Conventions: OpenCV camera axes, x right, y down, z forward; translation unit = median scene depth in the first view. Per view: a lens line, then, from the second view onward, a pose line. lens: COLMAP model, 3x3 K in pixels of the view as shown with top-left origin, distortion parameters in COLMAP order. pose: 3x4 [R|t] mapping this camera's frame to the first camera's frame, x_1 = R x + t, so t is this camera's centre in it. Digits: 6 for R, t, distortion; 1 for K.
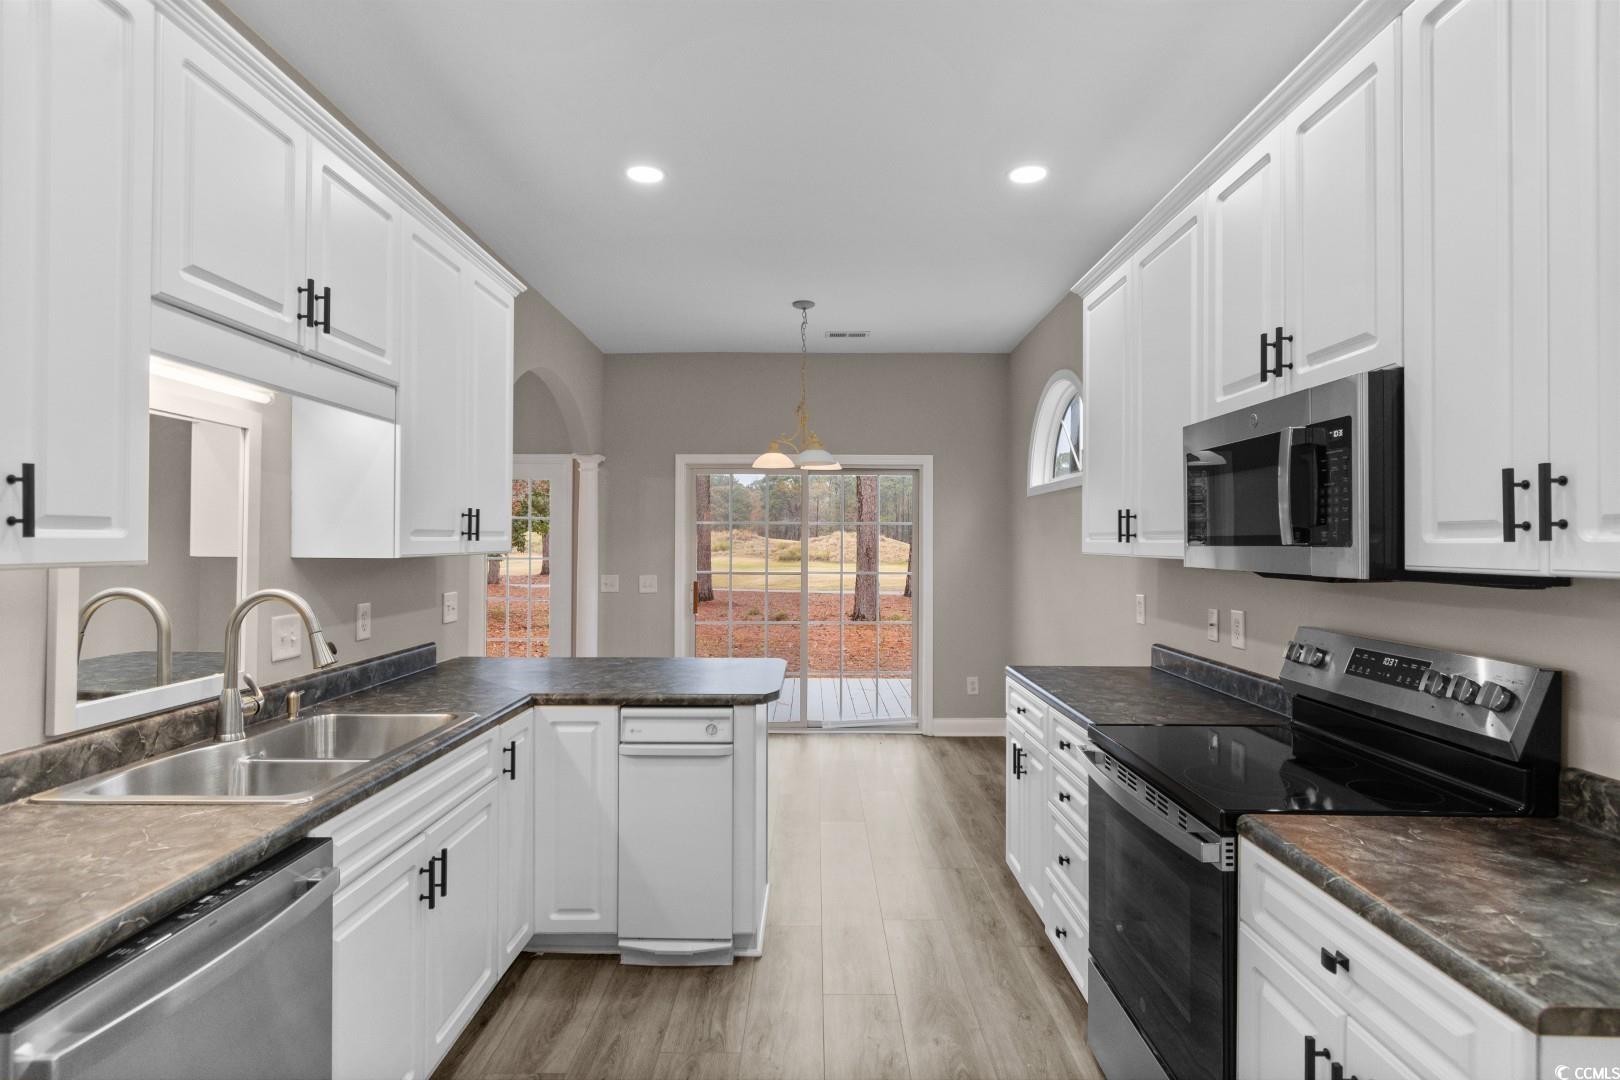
lens RADIAL K [[847.8, 0, 808.3], [0, 847.8, 537.5], [0, 0, 1]] dist [-0.000179, -0.000055]
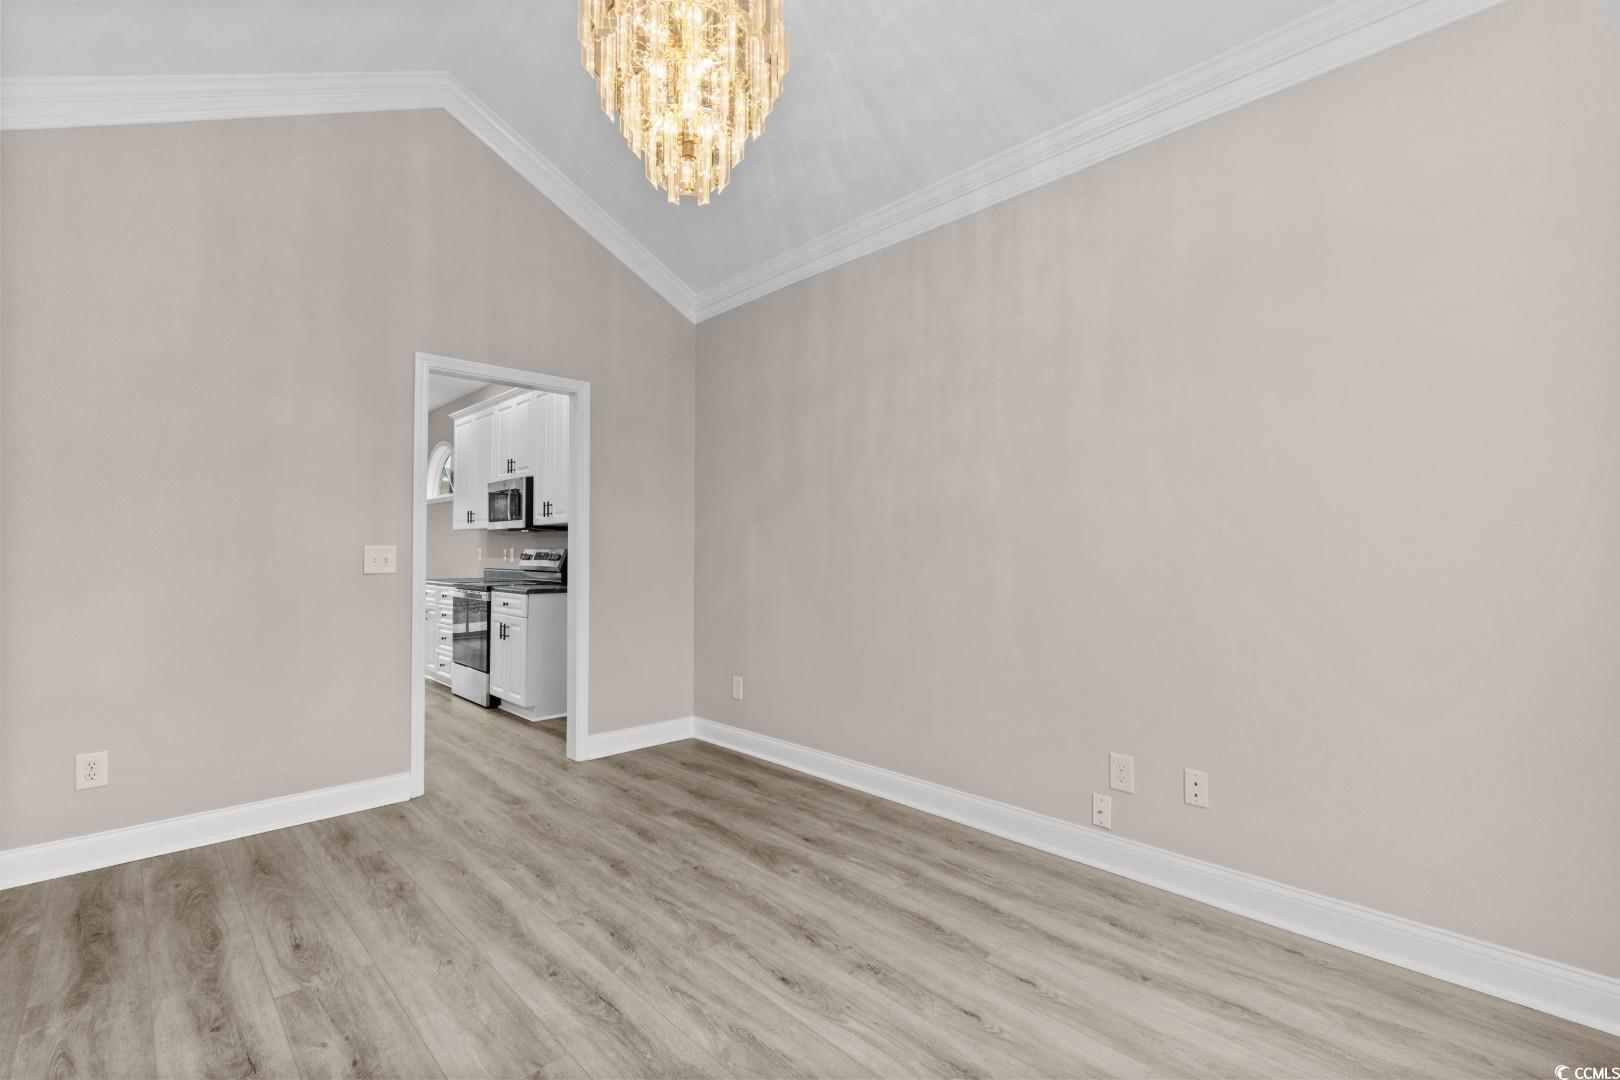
lens RADIAL K [[708.8, 0, 810.0], [0, 708.8, 540.1], [0, 0, 1]] dist [0.001980, -0.001359]
pose [[0.719333, 0.004959, 0.694648, -0.458106], [-0.000462, 0.999978, -0.006660, 0.082849], [-0.694666, 0.004470, 0.719319, -1.523223]]
